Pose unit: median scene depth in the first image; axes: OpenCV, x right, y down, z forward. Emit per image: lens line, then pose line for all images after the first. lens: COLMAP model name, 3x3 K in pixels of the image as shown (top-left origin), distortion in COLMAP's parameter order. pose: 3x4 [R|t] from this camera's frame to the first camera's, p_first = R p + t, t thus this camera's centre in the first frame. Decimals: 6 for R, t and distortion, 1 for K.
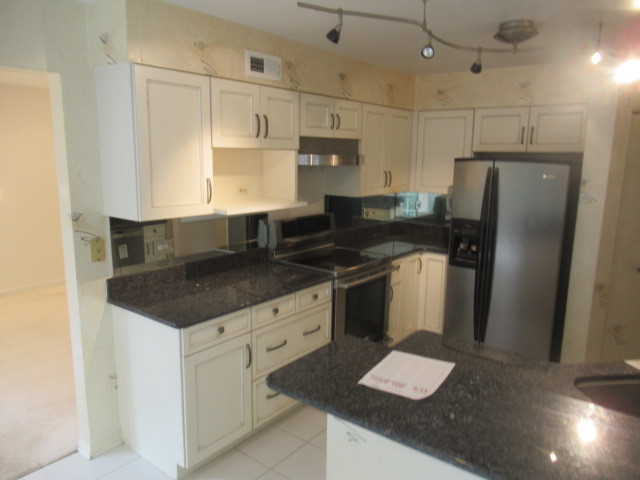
lens RADIAL K [[476.3, 0, 315.3], [0, 476.3, 238.6], [0, 0, 1]] dist [0.000394, -0.004710]
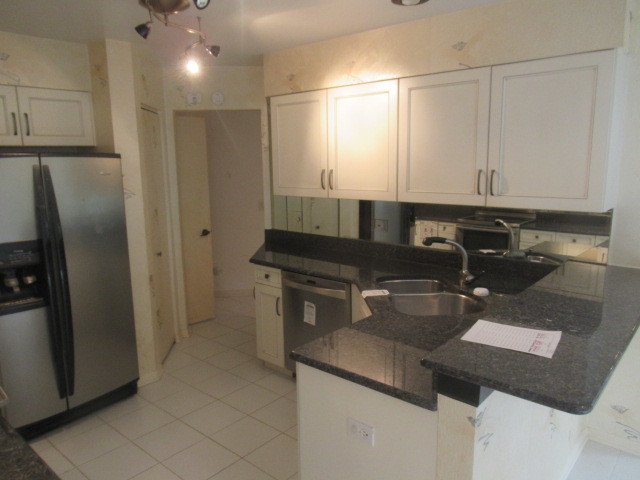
lens RADIAL K [[476.3, 0, 316.8], [0, 476.3, 239.1], [0, 0, 1]] dist [0.000394, -0.004710]
pose [[0.055102, -0.188220, 0.980580, -0.405798], [0.192189, 0.965707, 0.174566, -0.099059], [-0.979810, 0.178837, 0.089386, 0.619496]]
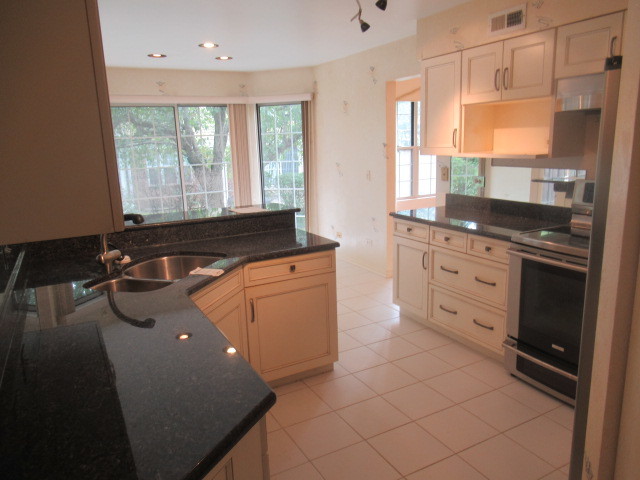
lens RADIAL K [[476.3, 0, 319.0], [0, 476.3, 242.1], [0, 0, 1]] dist [0.000394, -0.004710]
pose [[-0.393831, 0.188402, -0.899668, 1.033679], [-0.137116, 0.955776, 0.260175, -0.101430], [0.908898, 0.225824, -0.350581, 1.027314]]
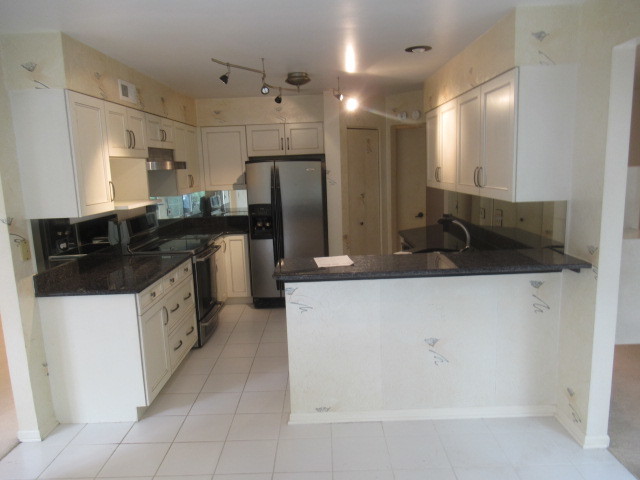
lens RADIAL K [[476.3, 0, 319.2], [0, 476.3, 239.8], [0, 0, 1]] dist [0.000394, -0.004710]
pose [[0.791806, -0.140234, 0.594456, -0.473416], [0.156539, 0.987370, 0.024416, 0.066838], [-0.590372, 0.073723, 0.803757, -0.259243]]
